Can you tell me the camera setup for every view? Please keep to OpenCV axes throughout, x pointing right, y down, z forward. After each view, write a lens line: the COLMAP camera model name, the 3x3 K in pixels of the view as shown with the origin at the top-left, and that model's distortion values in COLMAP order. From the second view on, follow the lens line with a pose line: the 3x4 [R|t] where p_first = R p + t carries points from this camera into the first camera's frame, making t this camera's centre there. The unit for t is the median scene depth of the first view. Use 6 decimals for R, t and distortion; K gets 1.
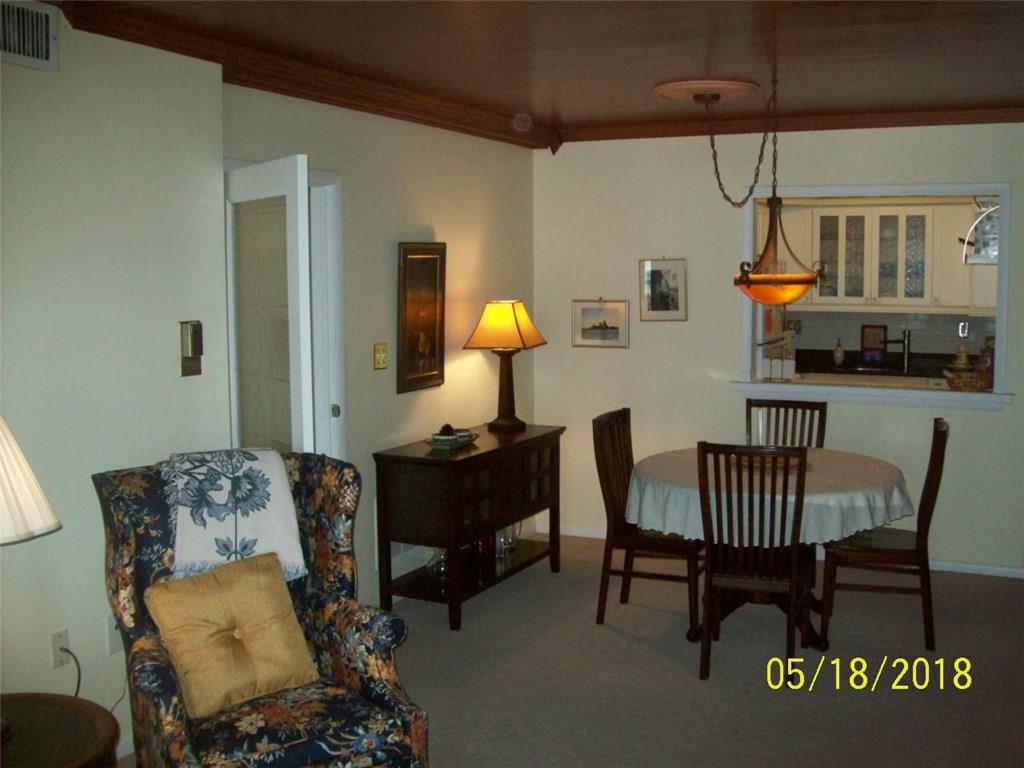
lens RADIAL K [[1087.9, 0, 513.0], [0, 1087.9, 386.3], [0, 0, 1]] dist [-0.154018, 0.000000]
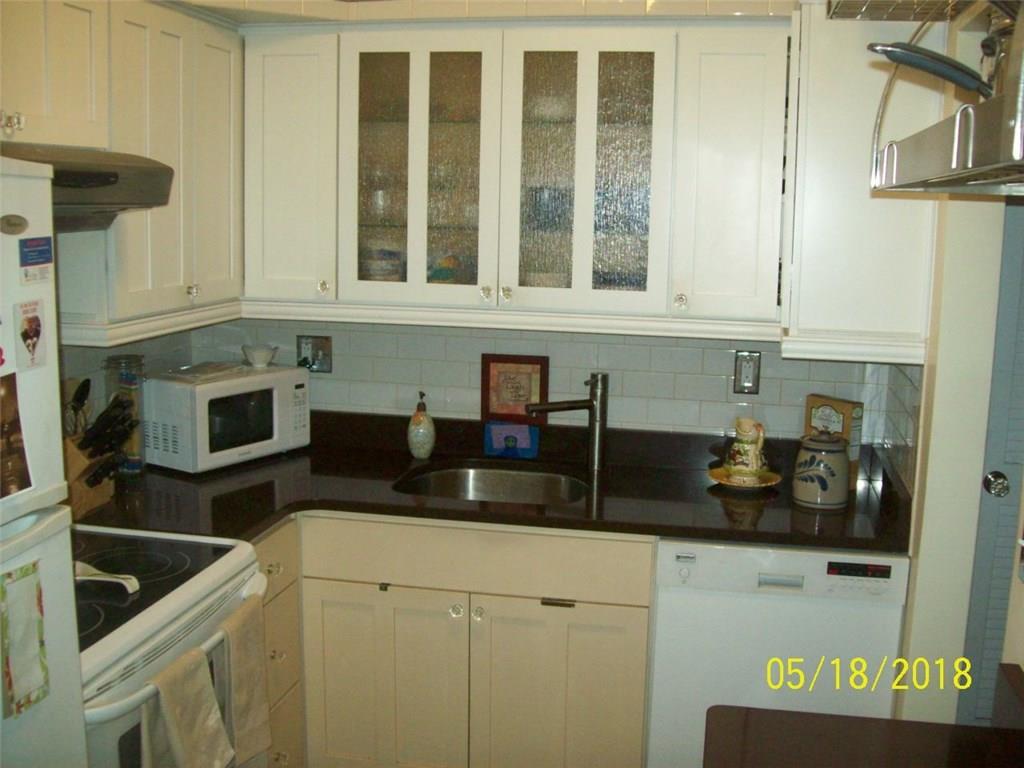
lens RADIAL K [[1087.9, 0, 511.7], [0, 1087.9, 382.5], [0, 0, 1]] dist [-0.154018, 0.000000]
pose [[0.967545, -0.018402, 0.252027, 0.247721], [0.001635, 0.997780, 0.066575, -0.075149], [-0.252693, -0.064003, 0.965427, 0.649183]]
